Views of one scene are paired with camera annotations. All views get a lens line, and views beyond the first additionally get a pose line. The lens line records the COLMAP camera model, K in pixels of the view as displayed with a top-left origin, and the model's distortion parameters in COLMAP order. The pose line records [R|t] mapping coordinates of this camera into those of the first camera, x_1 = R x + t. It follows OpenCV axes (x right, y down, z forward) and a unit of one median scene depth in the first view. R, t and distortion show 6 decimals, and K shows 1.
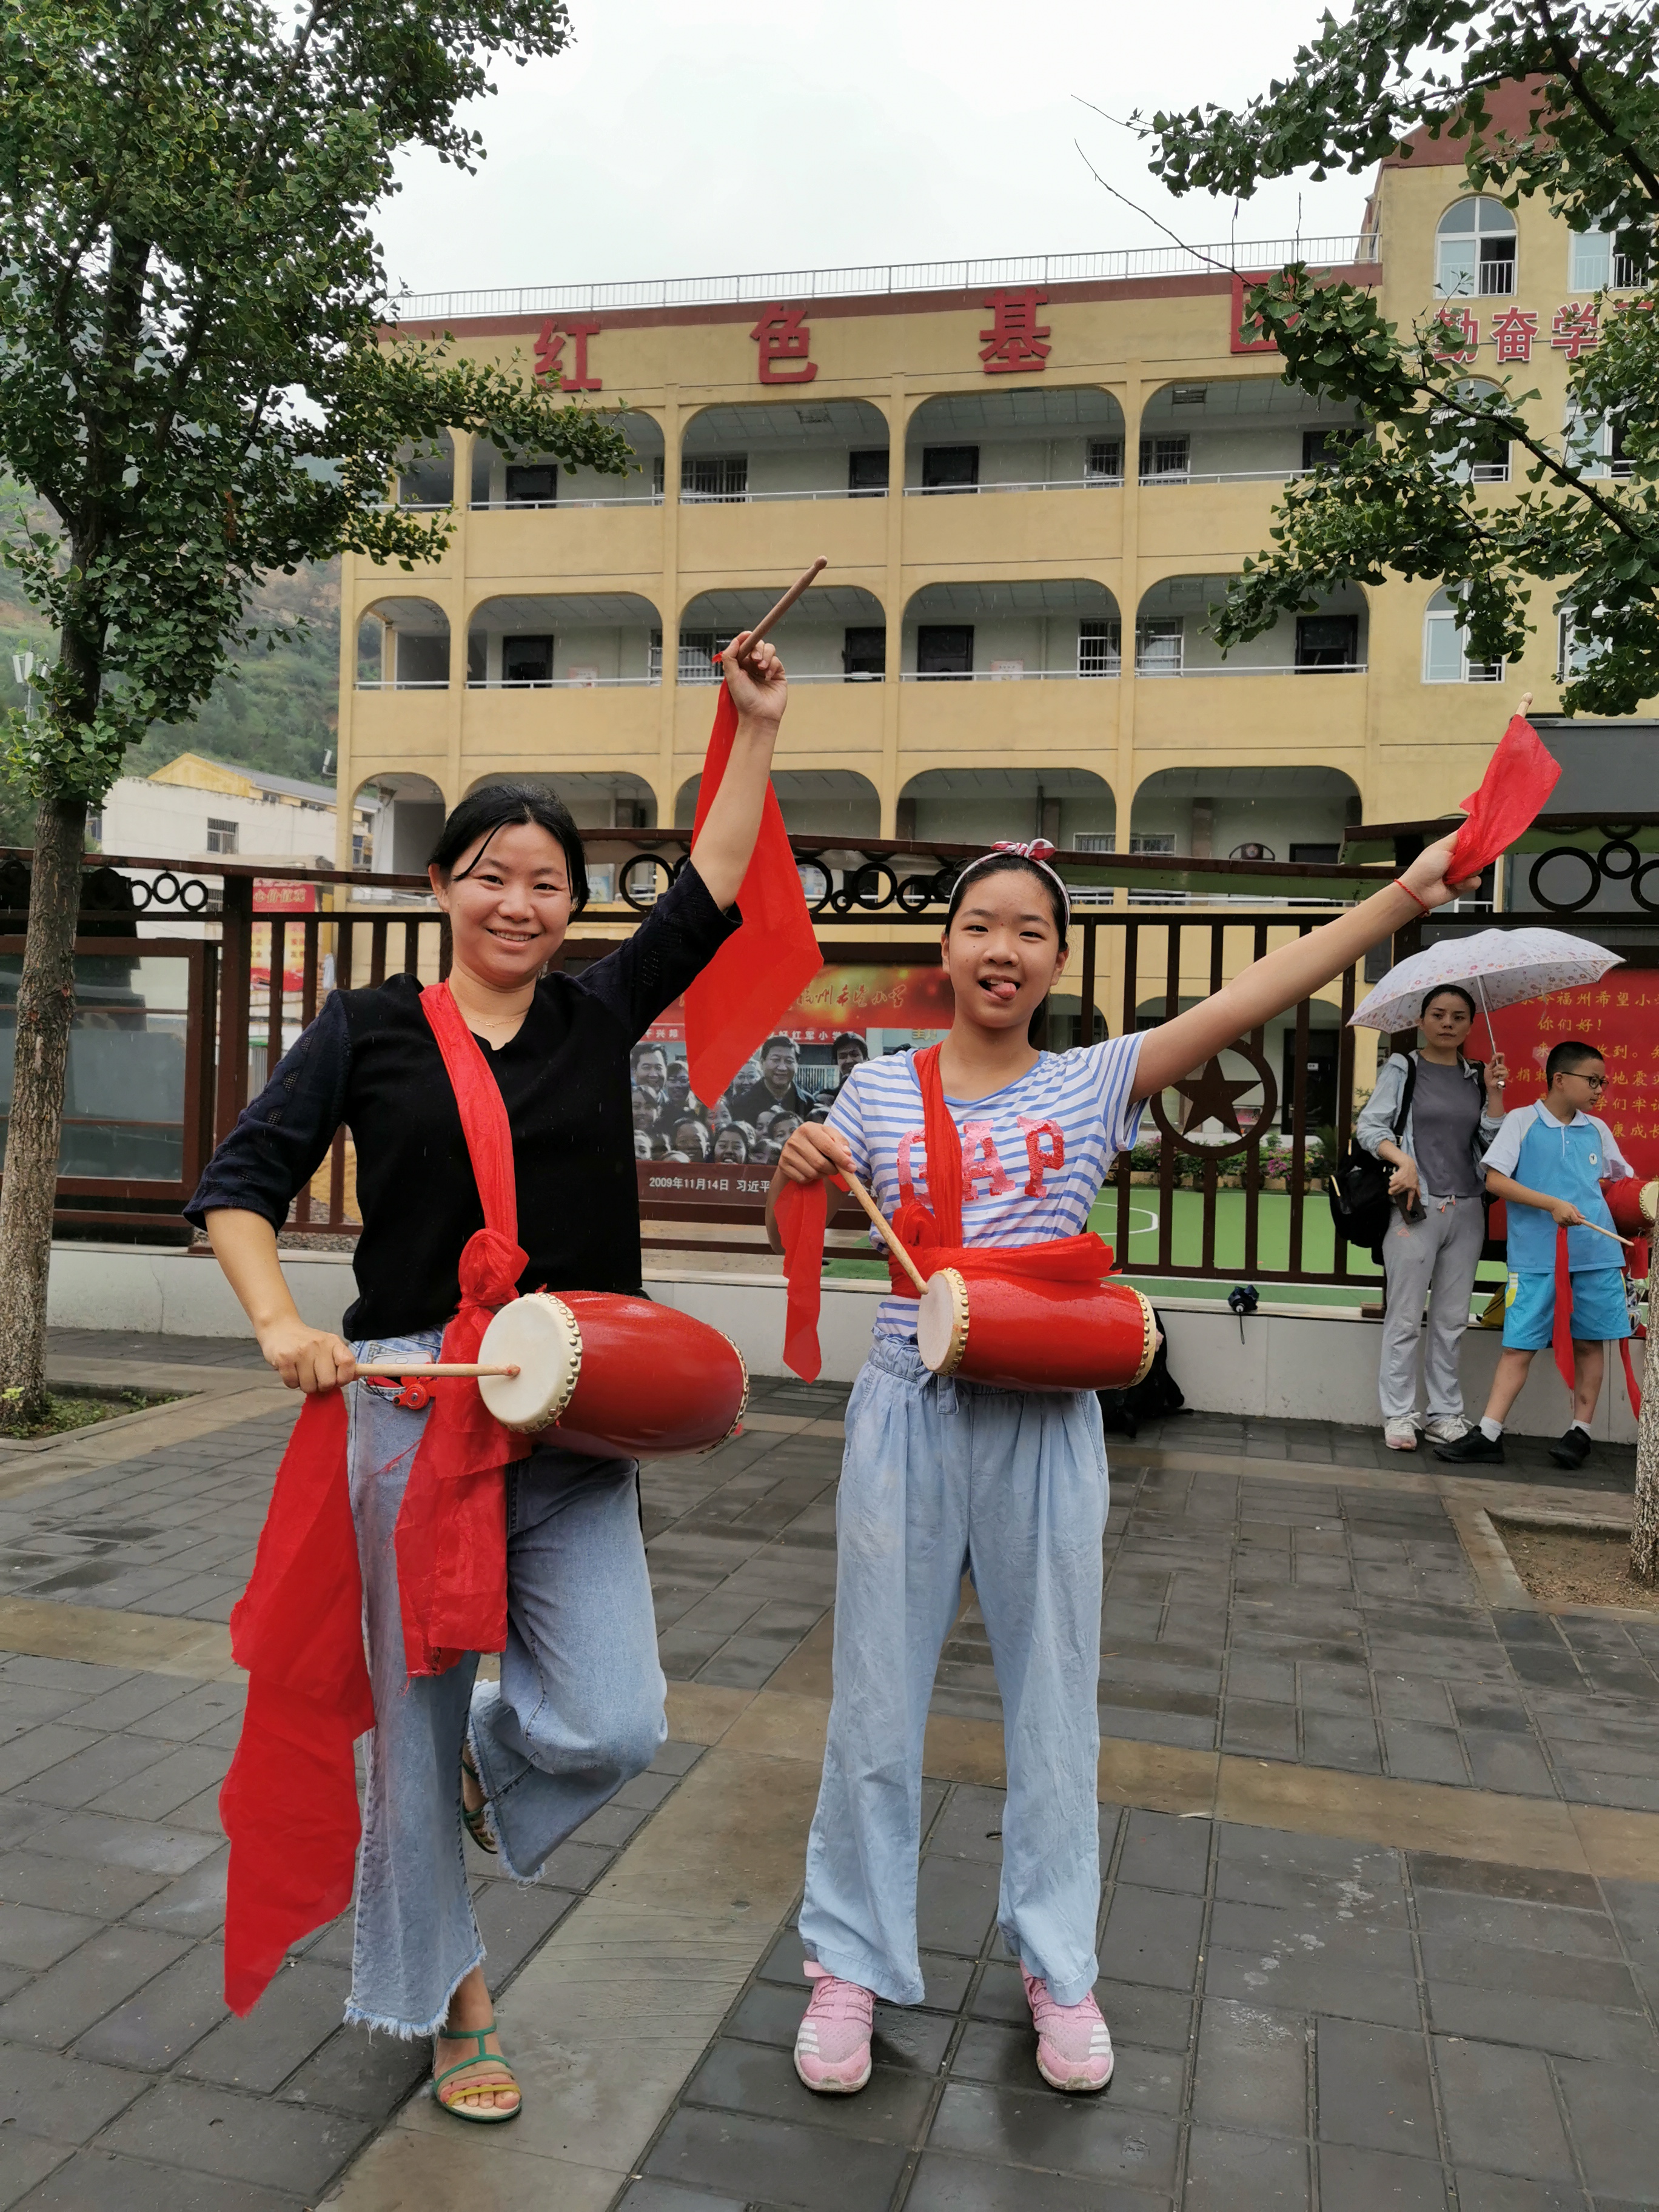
lens RADIAL K [[1719.5, 0, 817.0], [0, 1719.5, 1119.1], [0, 0, 1]] dist [0.044783, -0.053230]
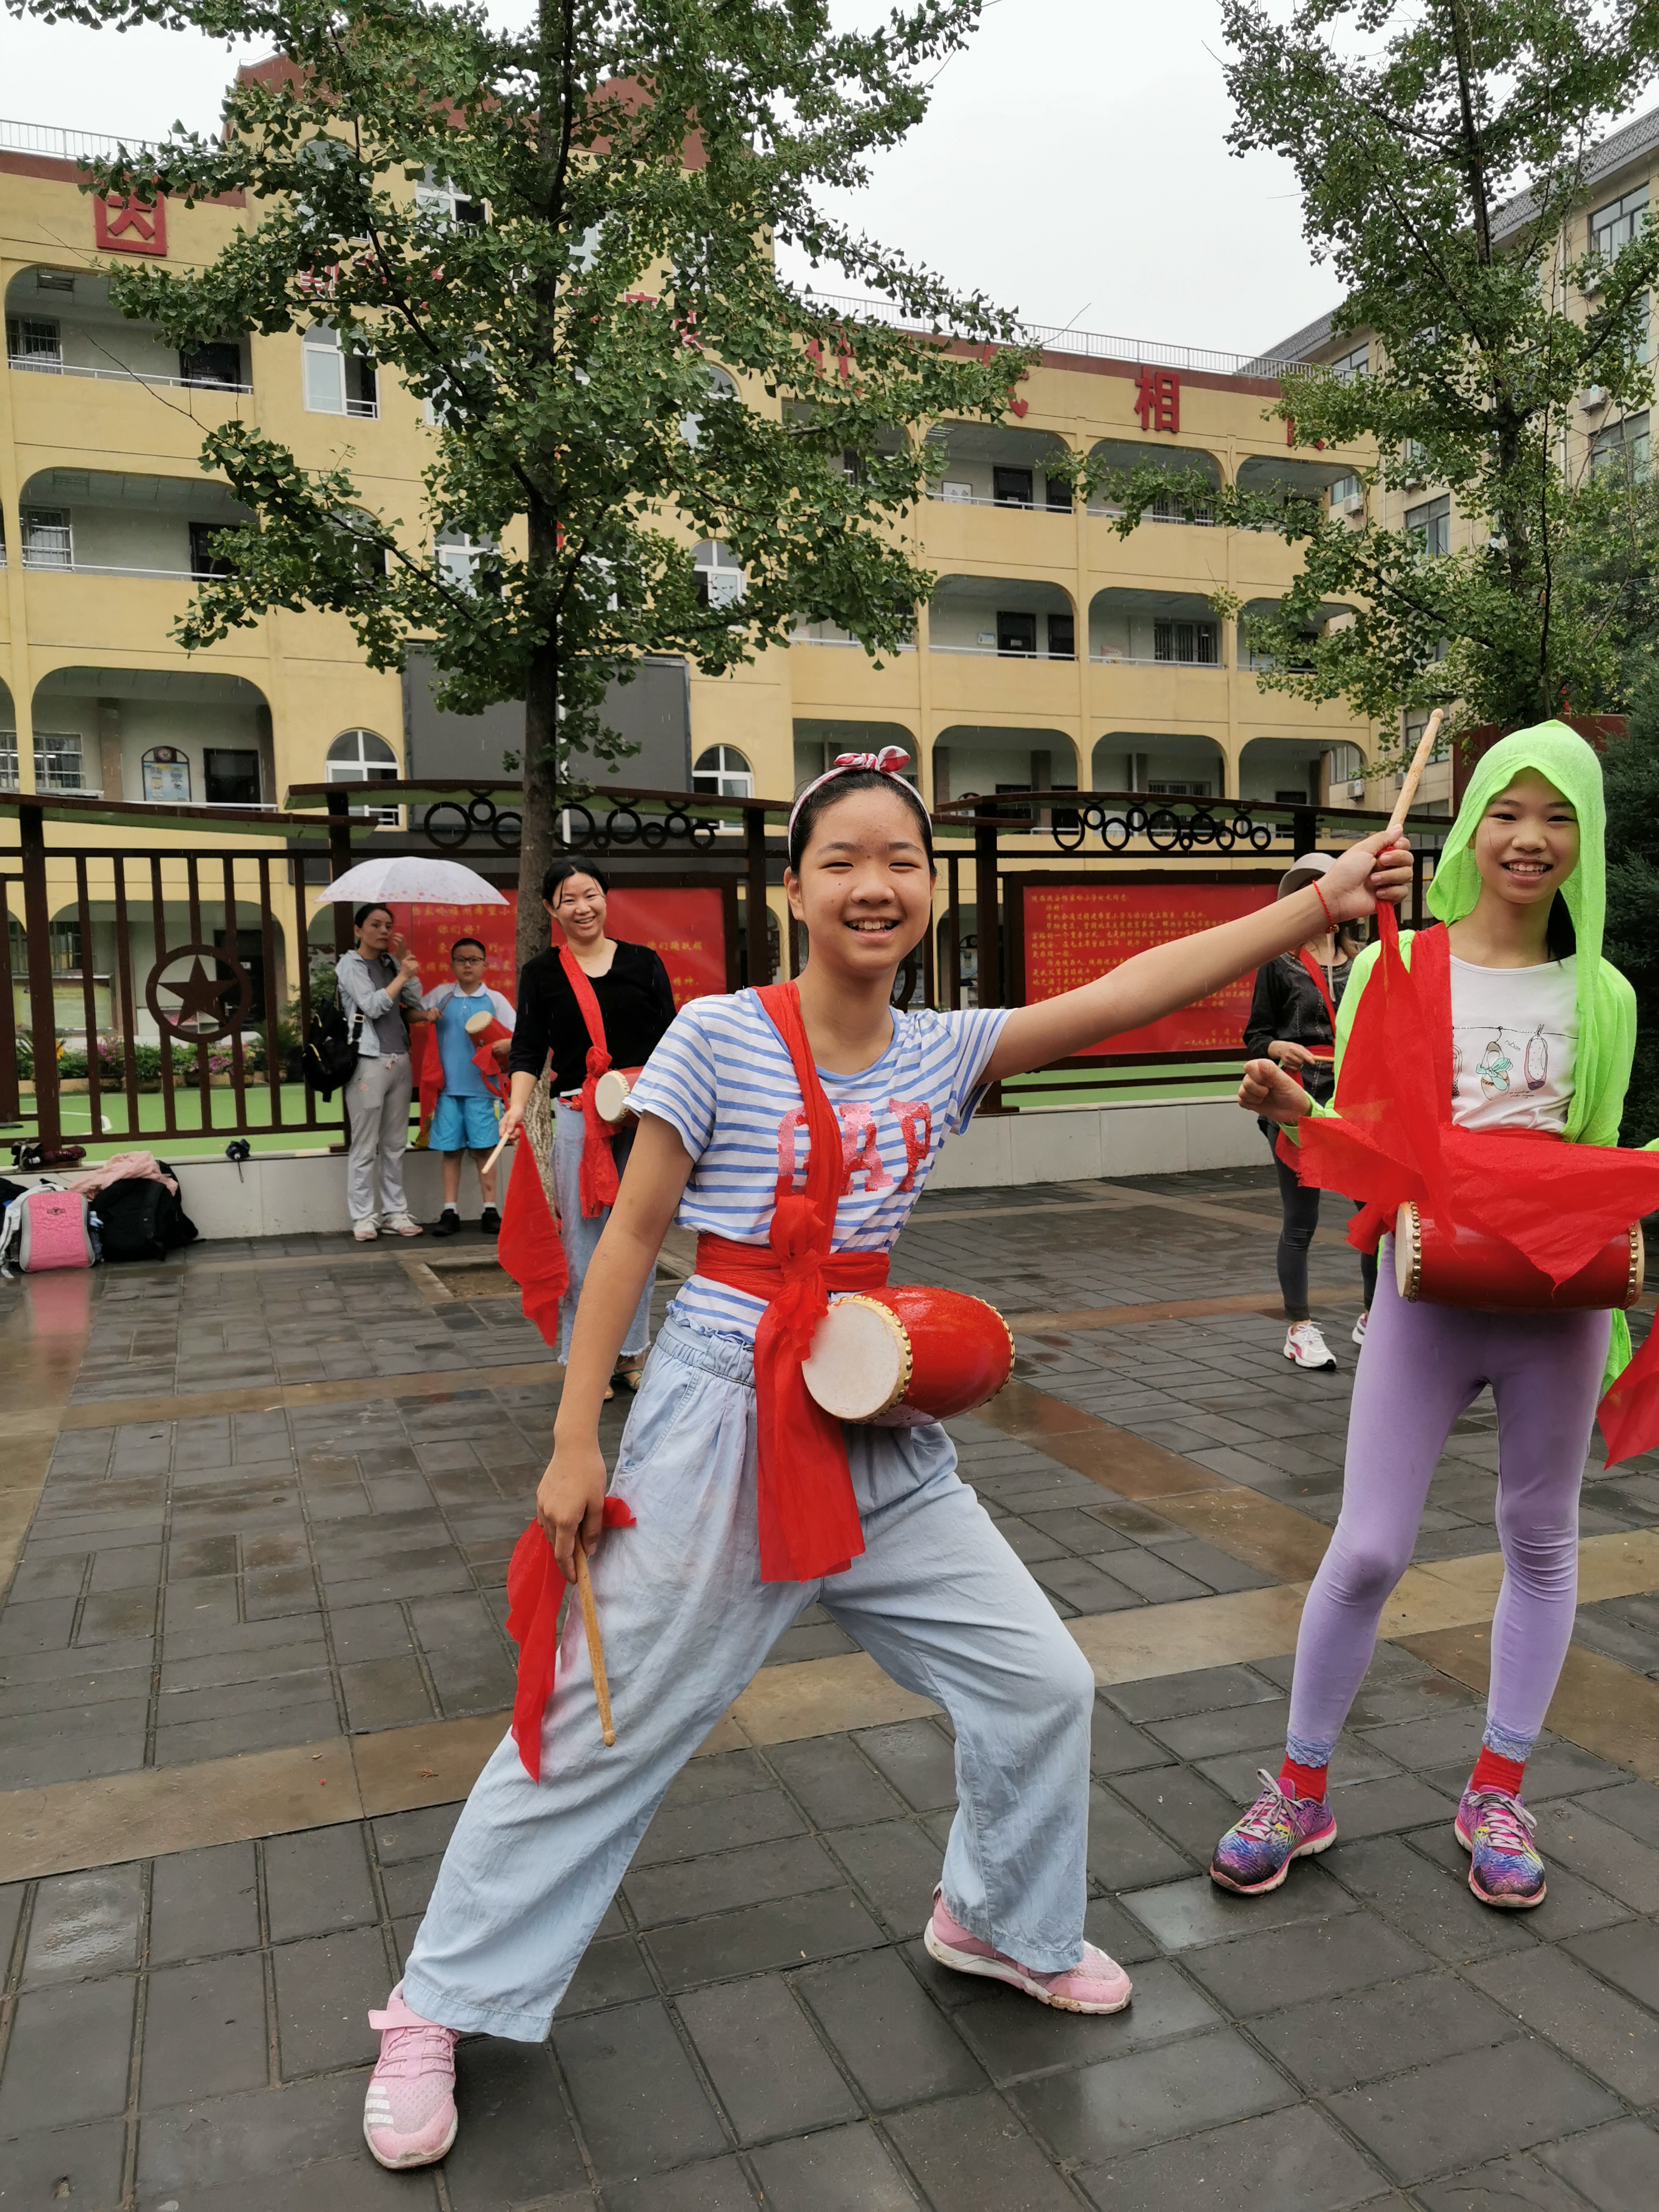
lens RADIAL K [[1719.5, 0, 825.1], [0, 1719.5, 1119.0], [0, 0, 1]] dist [0.044783, -0.053230]
pose [[0.819862, -0.090142, 0.565421, -0.133965], [0.056336, 0.995438, 0.077009, 0.006950], [-0.569783, -0.031283, 0.821199, -0.342950]]
